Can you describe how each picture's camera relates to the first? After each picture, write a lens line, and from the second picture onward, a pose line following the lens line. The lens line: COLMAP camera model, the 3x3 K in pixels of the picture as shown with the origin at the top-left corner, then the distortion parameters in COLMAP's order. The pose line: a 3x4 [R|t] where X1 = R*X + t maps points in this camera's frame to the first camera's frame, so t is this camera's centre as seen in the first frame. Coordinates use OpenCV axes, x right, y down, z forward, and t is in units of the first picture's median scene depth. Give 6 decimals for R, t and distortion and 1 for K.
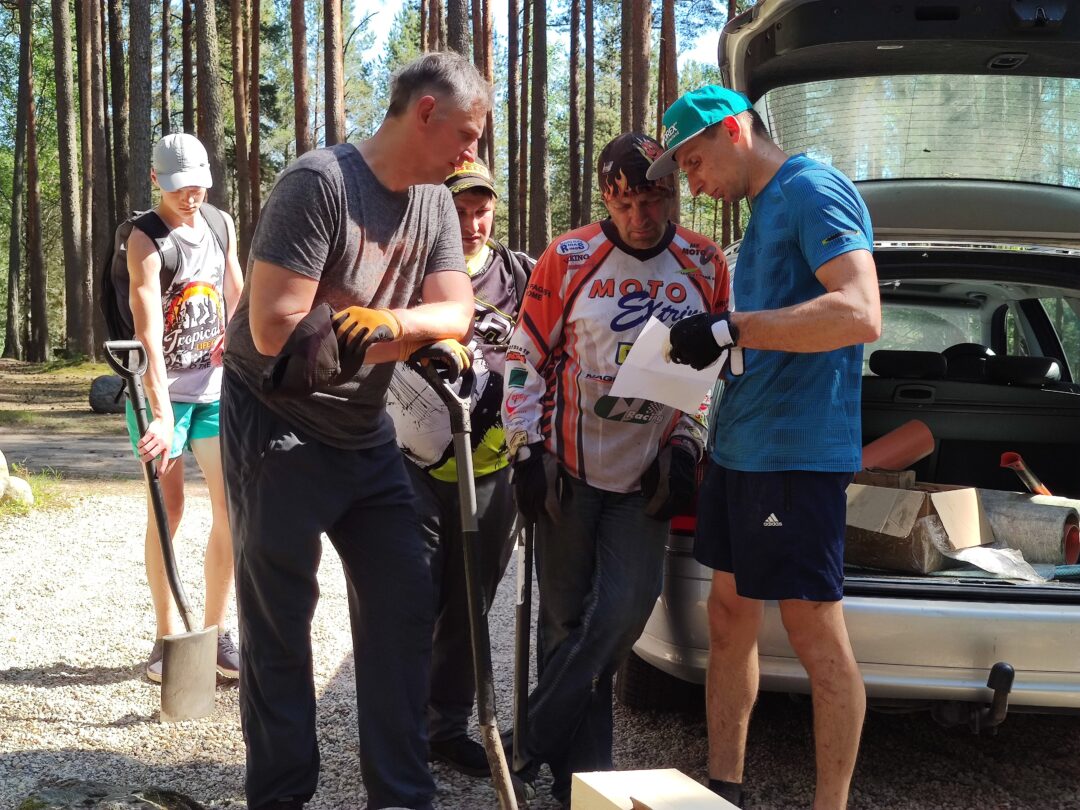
lens RADIAL K [[1582.3, 0, 540.0], [0, 1582.3, 405.0], [0, 0, 1]] dist [-0.011107, -0.018247]
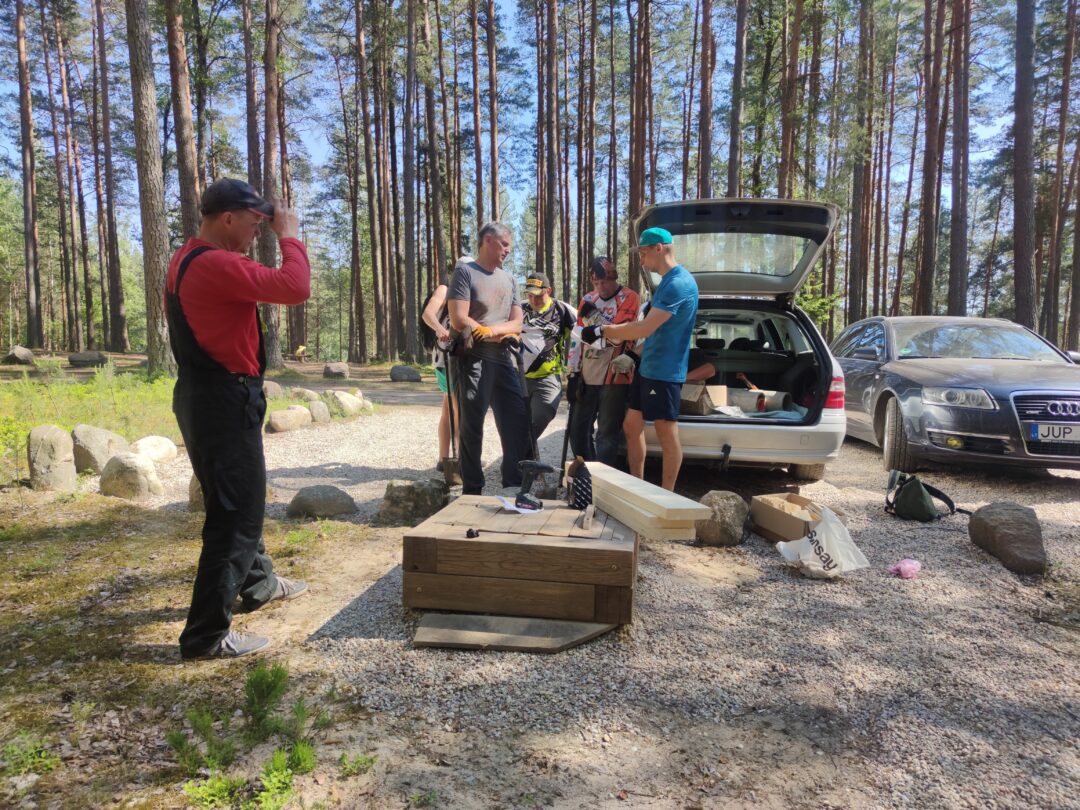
lens RADIAL K [[751.7, 0, 540.0], [0, 751.7, 405.0], [0, 0, 1]] dist [0.001106, 0.000087]
pose [[0.997276, -0.004490, -0.073621, 0.034101], [0.006432, 0.999637, 0.026165, 0.032930], [0.073476, -0.026568, 0.996943, -0.208728]]
